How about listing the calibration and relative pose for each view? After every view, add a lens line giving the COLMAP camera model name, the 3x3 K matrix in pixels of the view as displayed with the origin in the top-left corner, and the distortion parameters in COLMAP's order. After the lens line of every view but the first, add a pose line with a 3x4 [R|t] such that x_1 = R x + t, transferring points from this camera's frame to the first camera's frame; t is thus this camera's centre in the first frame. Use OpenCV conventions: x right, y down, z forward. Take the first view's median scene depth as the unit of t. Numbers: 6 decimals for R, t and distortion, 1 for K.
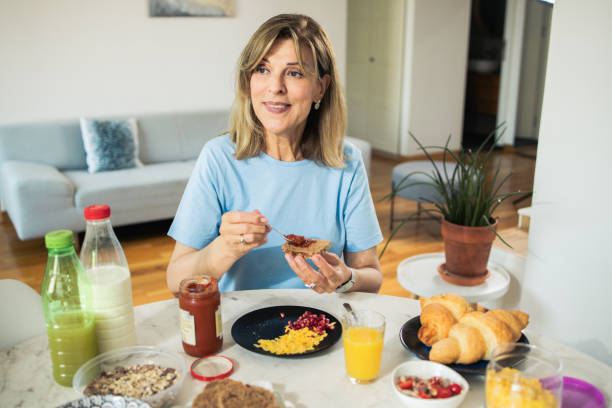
lens RADIAL K [[618.5, 0, 306.0], [0, 618.5, 204.0], [0, 0, 1]] dist [-0.076446, 0.058390]
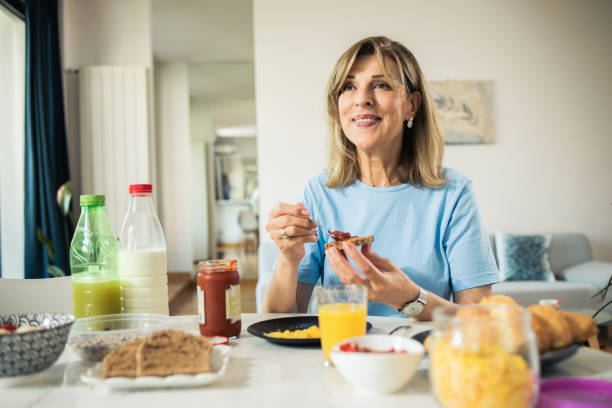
lens RADIAL K [[618.5, 0, 306.0], [0, 618.5, 204.0], [0, 0, 1]] dist [-0.076446, 0.058390]
pose [[0.875198, -0.031483, -0.482739, 0.330795], [-0.097920, 0.965696, -0.240507, 0.202358], [0.473751, 0.257761, 0.842092, 0.160693]]
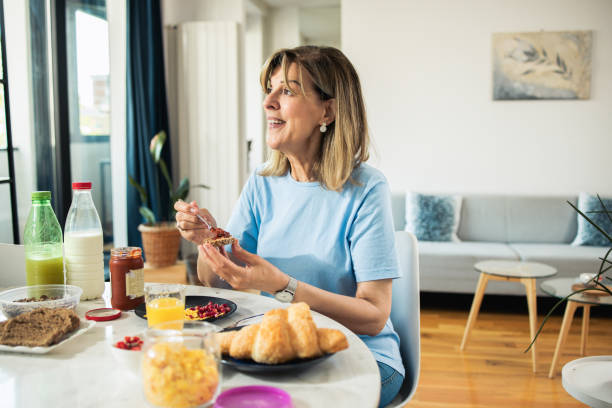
lens RADIAL K [[618.5, 0, 306.0], [0, 618.5, 204.0], [0, 0, 1]] dist [-0.076446, 0.058390]
pose [[0.736845, 0.064794, -0.672950, 0.707157], [-0.177618, 0.978983, -0.100223, 0.075437], [0.652312, 0.193377, 0.732867, 0.238813]]
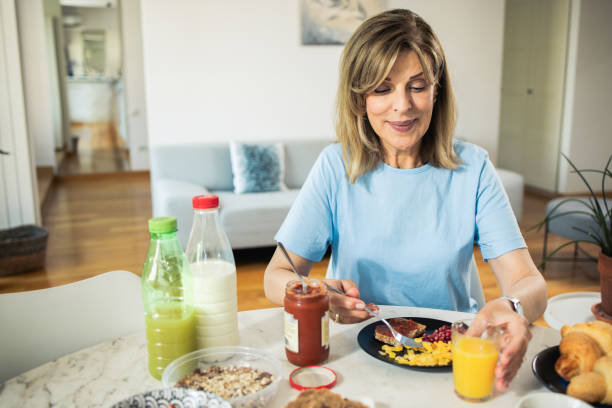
lens RADIAL K [[618.5, 0, 306.0], [0, 618.5, 204.0], [0, 0, 1]] dist [-0.076446, 0.058390]
pose [[0.969613, 0.042889, -0.240855, 0.033297], [-0.057560, 0.996869, -0.054208, 0.044087], [0.237776, 0.066424, 0.969046, 0.073802]]
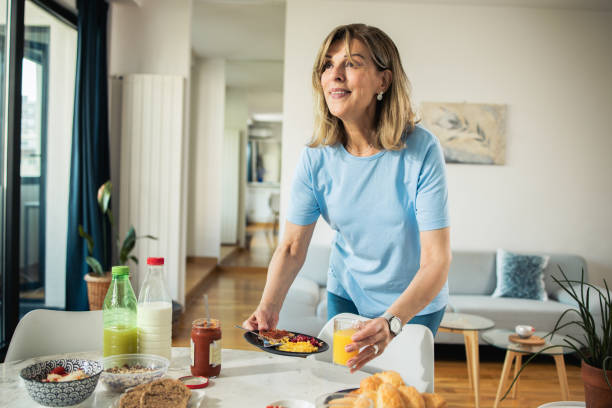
lens RADIAL K [[618.5, 0, 306.0], [0, 618.5, 204.0], [0, 0, 1]] dist [-0.076446, 0.058390]
pose [[0.844777, 0.044152, -0.533294, 0.564939], [-0.173358, 0.965425, -0.194683, 0.079764], [0.506260, 0.256914, 0.823223, -0.067543]]
